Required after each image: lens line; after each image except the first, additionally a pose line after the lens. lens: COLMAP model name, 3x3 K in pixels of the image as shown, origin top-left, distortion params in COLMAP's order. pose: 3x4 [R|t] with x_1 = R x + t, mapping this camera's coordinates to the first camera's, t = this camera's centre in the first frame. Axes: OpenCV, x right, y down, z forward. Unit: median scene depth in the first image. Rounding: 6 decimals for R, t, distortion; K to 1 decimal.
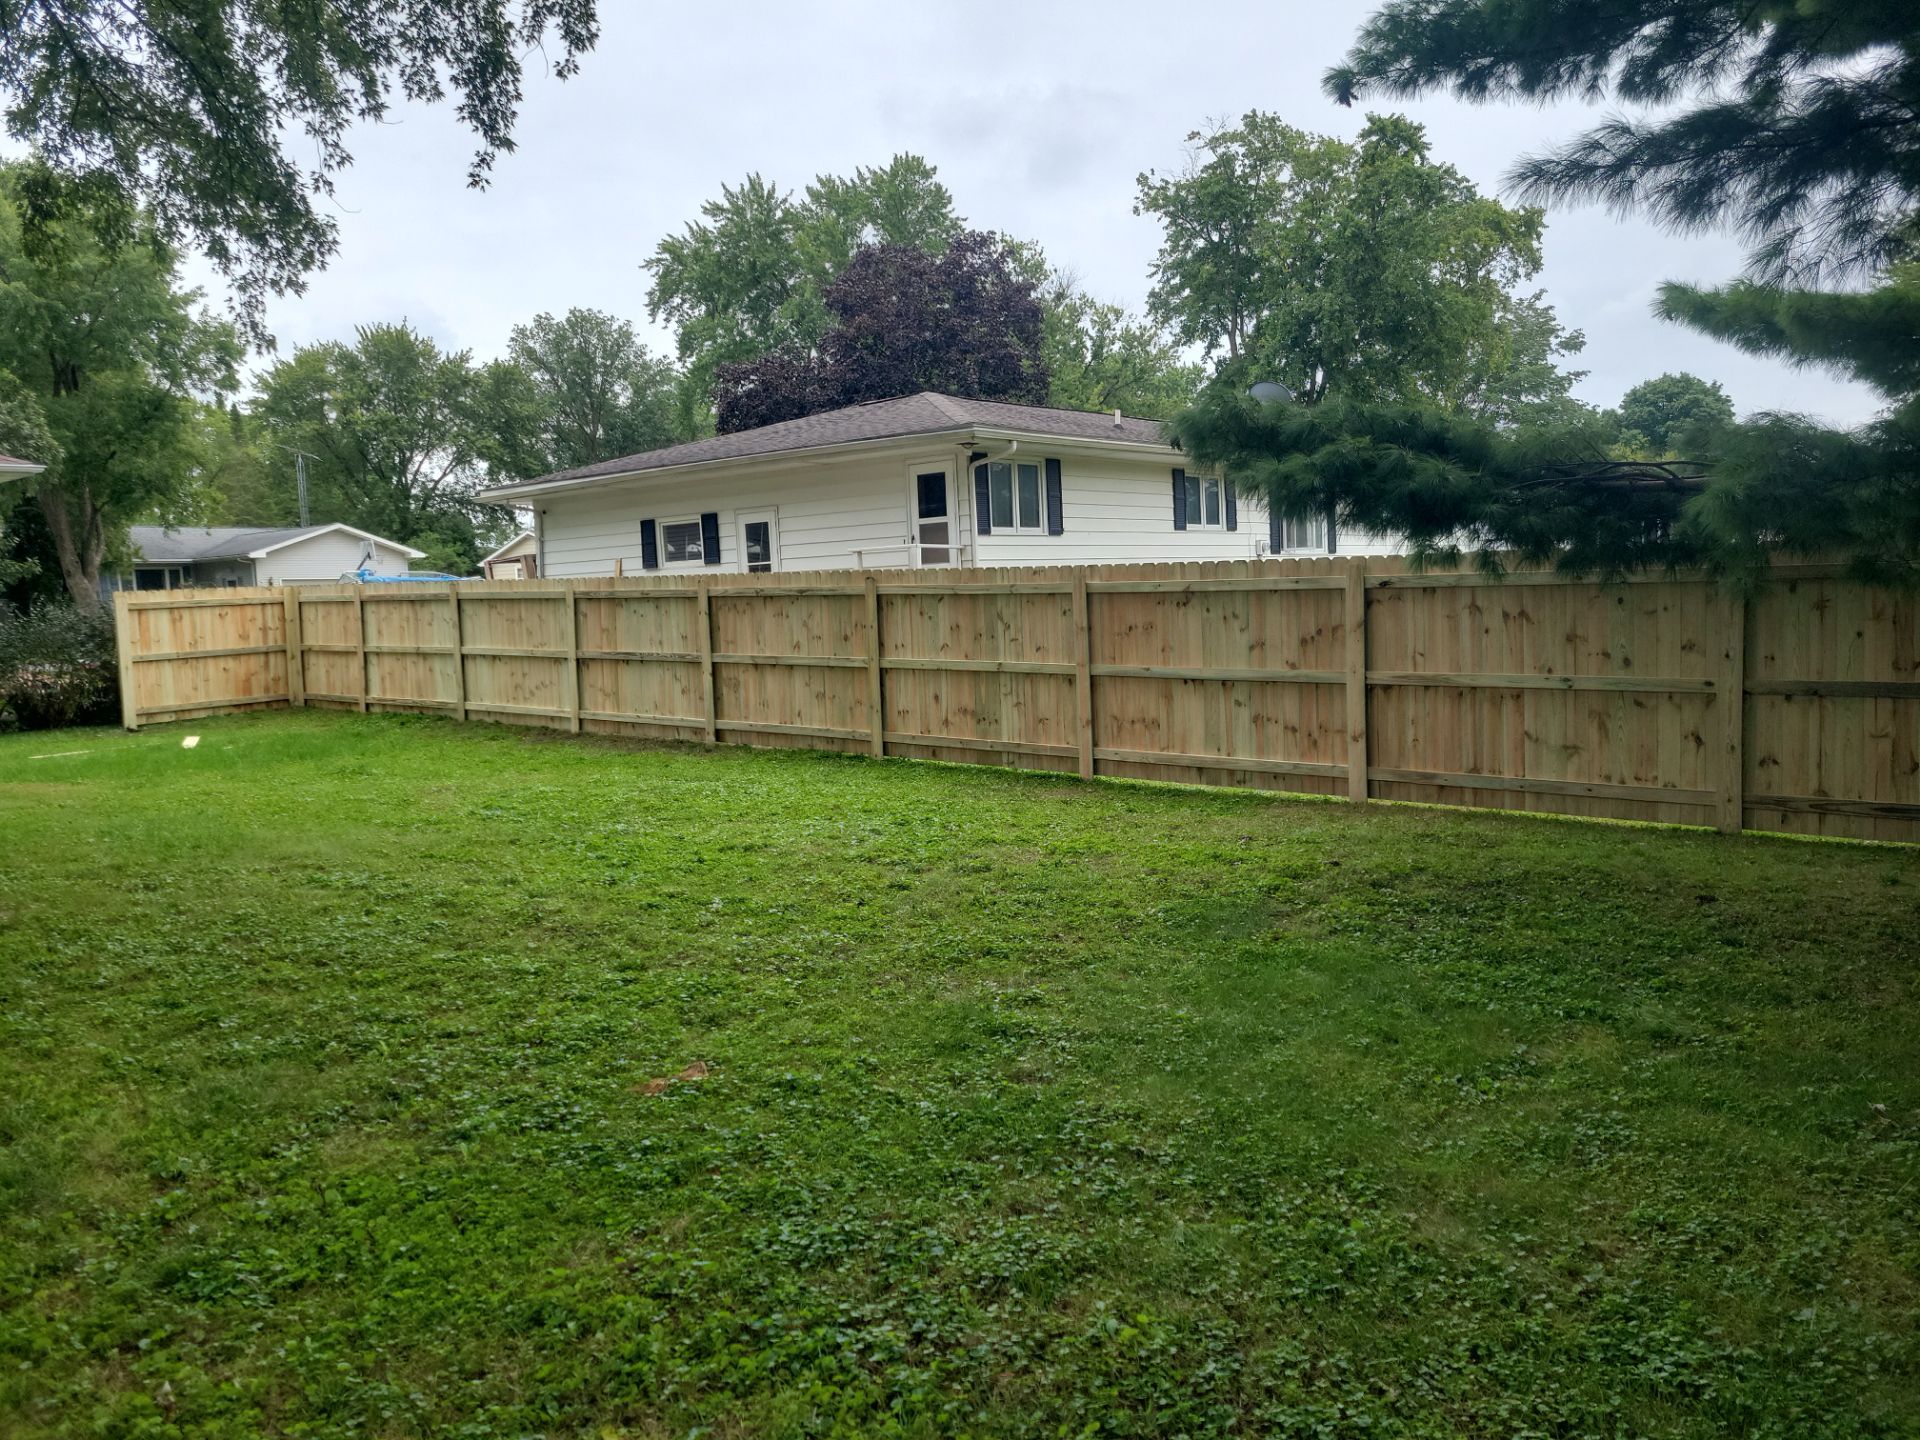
lens RADIAL K [[1437.3, 0, 965.6], [0, 1437.3, 715.7], [0, 0, 1]] dist [0.052376, -0.034033]
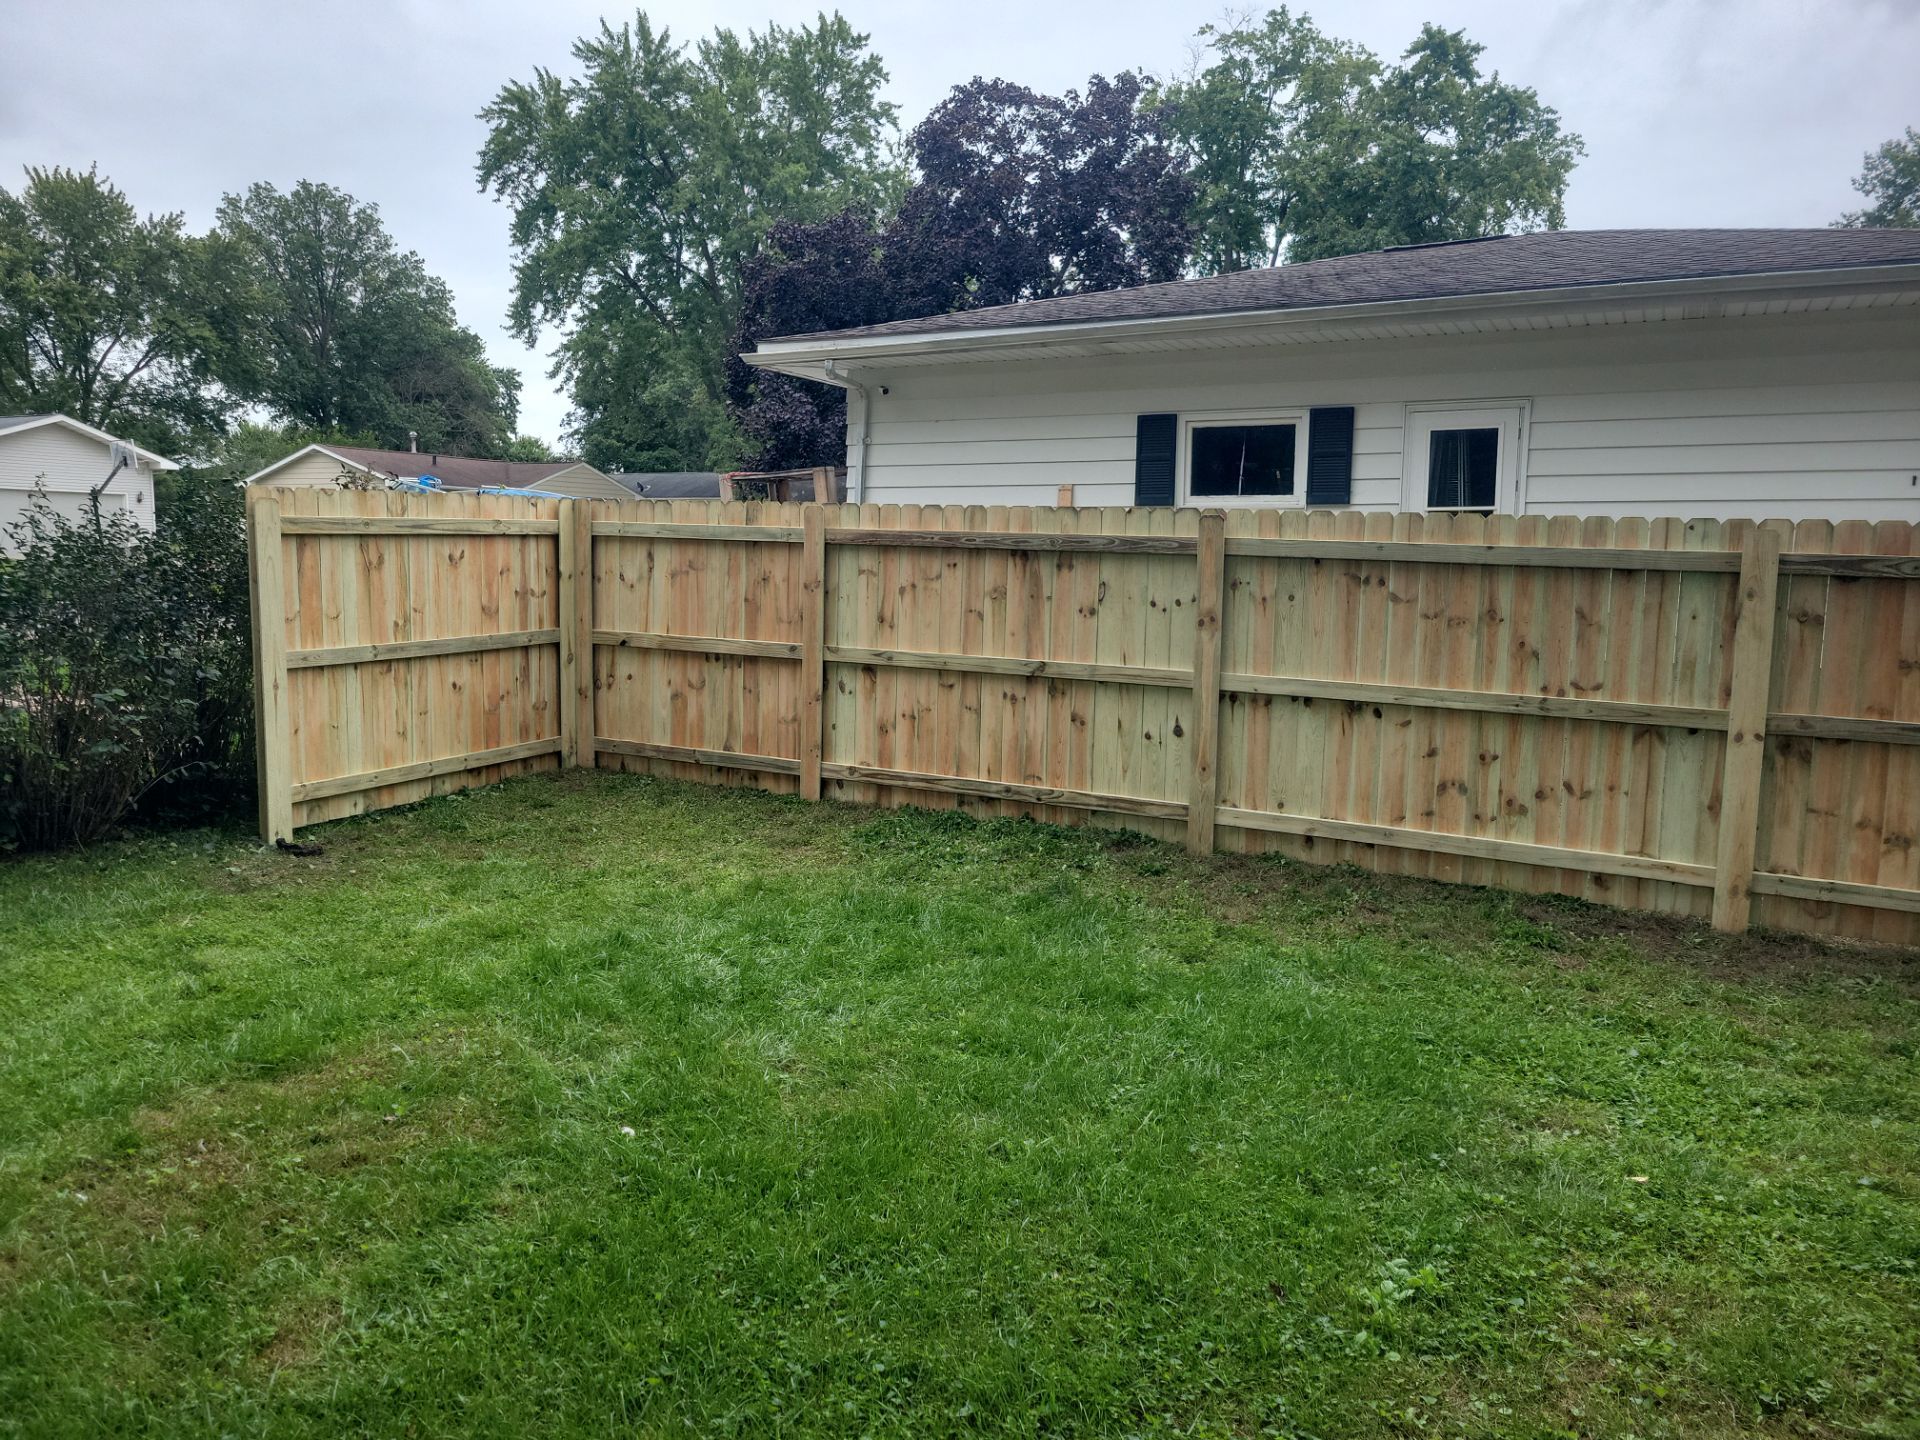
lens RADIAL K [[1437.3, 0, 960.5], [0, 1437.3, 726.2], [0, 0, 1]] dist [0.052376, -0.034033]
pose [[0.975035, 0.027782, 0.220306, -0.166682], [-0.034704, 0.999016, 0.027612, -0.013462], [-0.219322, -0.034568, 0.975040, 0.201754]]
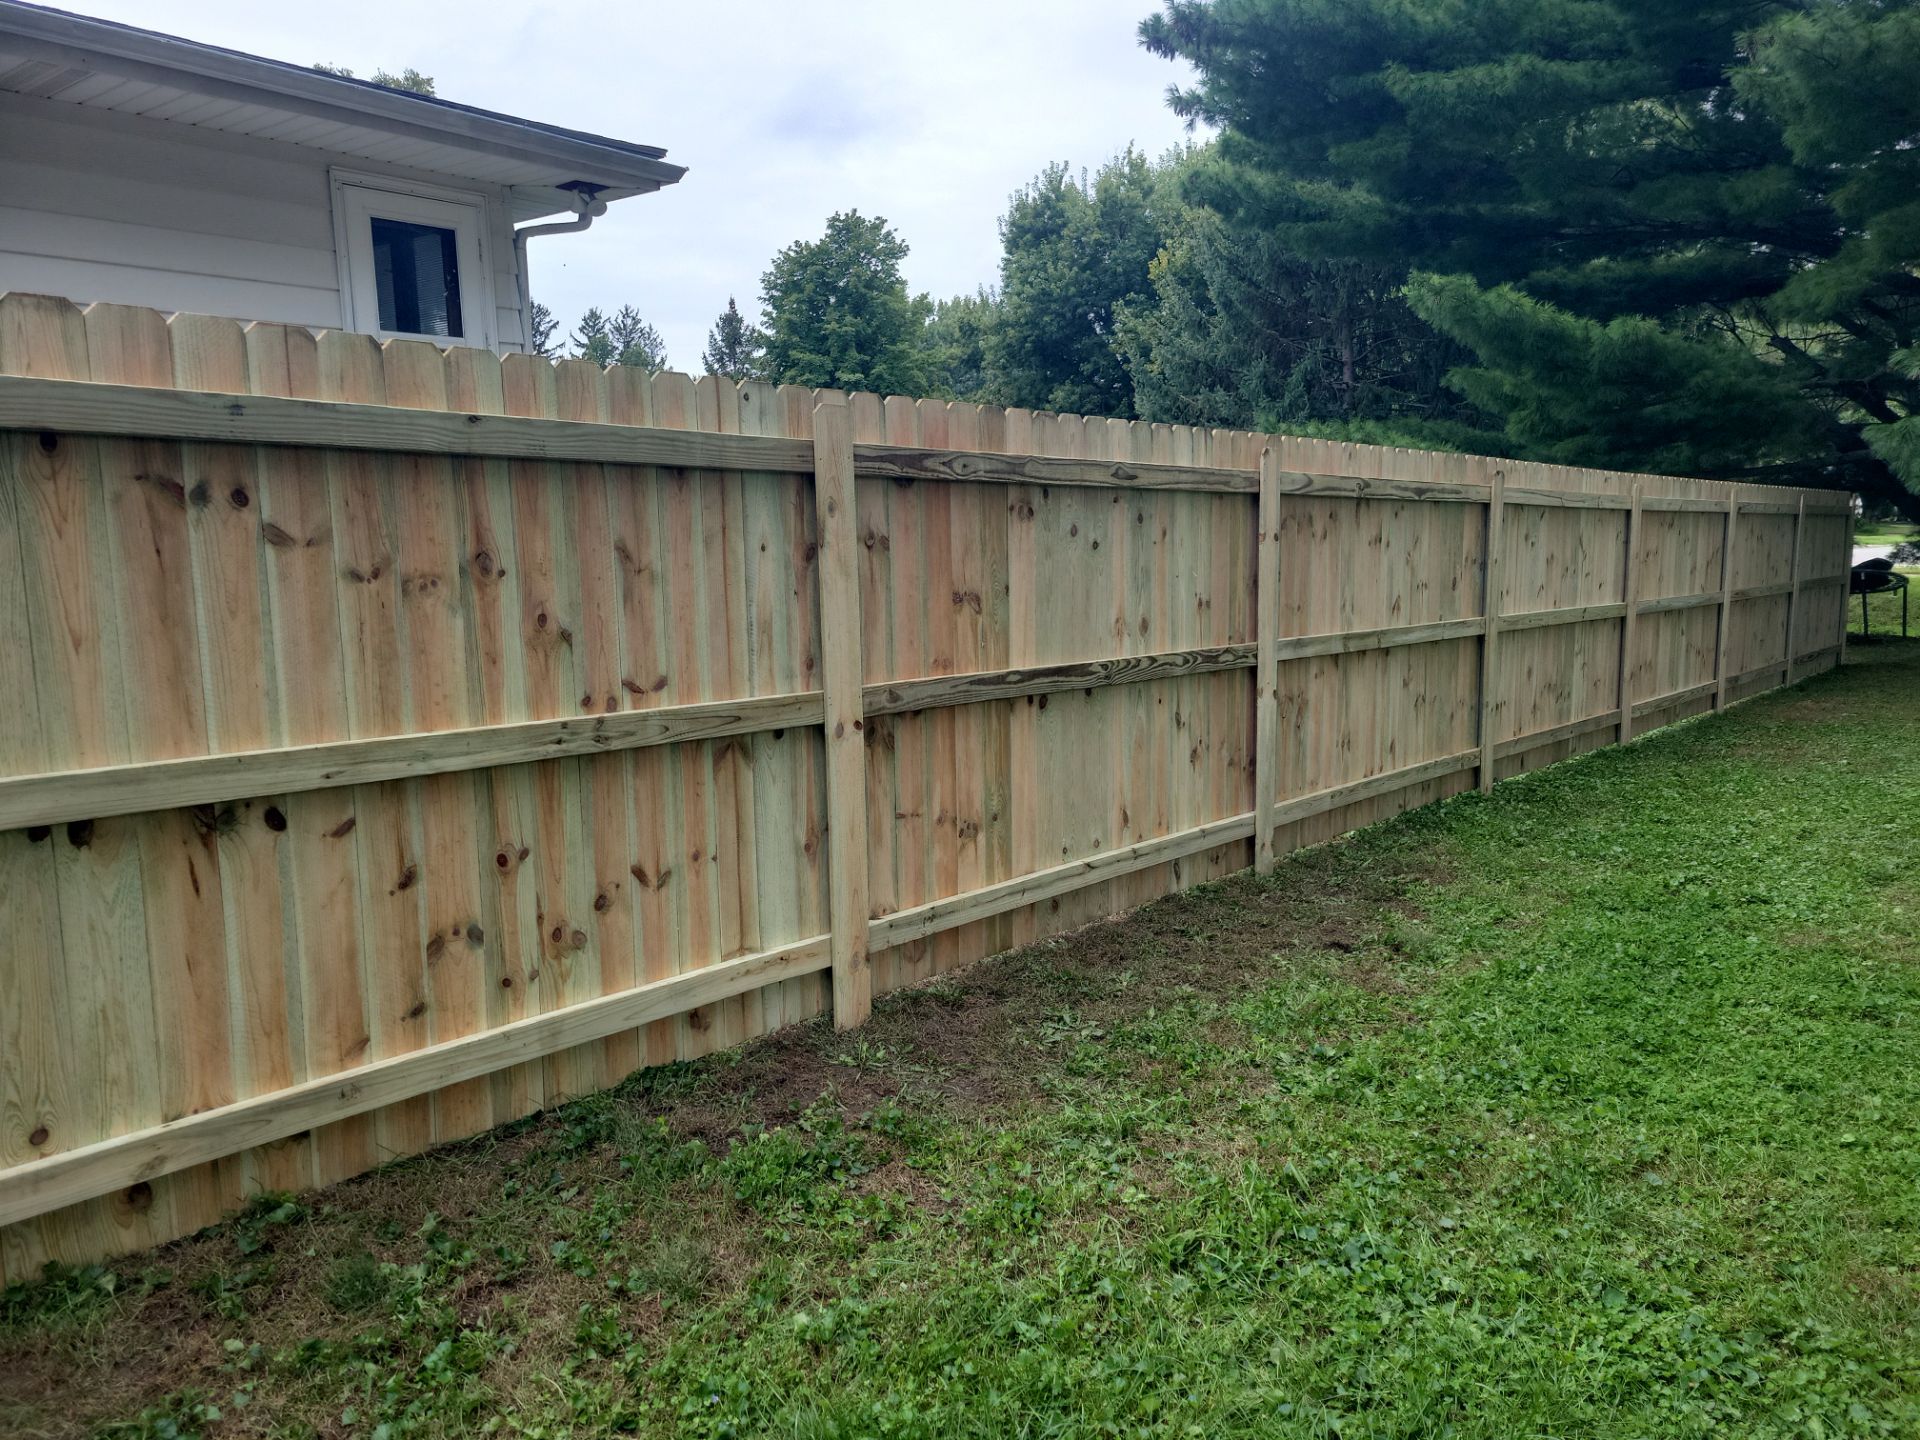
lens RADIAL K [[1437.3, 0, 956.1], [0, 1437.3, 720.9], [0, 0, 1]] dist [0.052376, -0.034033]
pose [[0.011244, -0.106396, 0.994260, -0.154065], [0.093036, 0.990121, 0.104901, -0.019115], [-0.995599, 0.091323, 0.021031, 0.292201]]
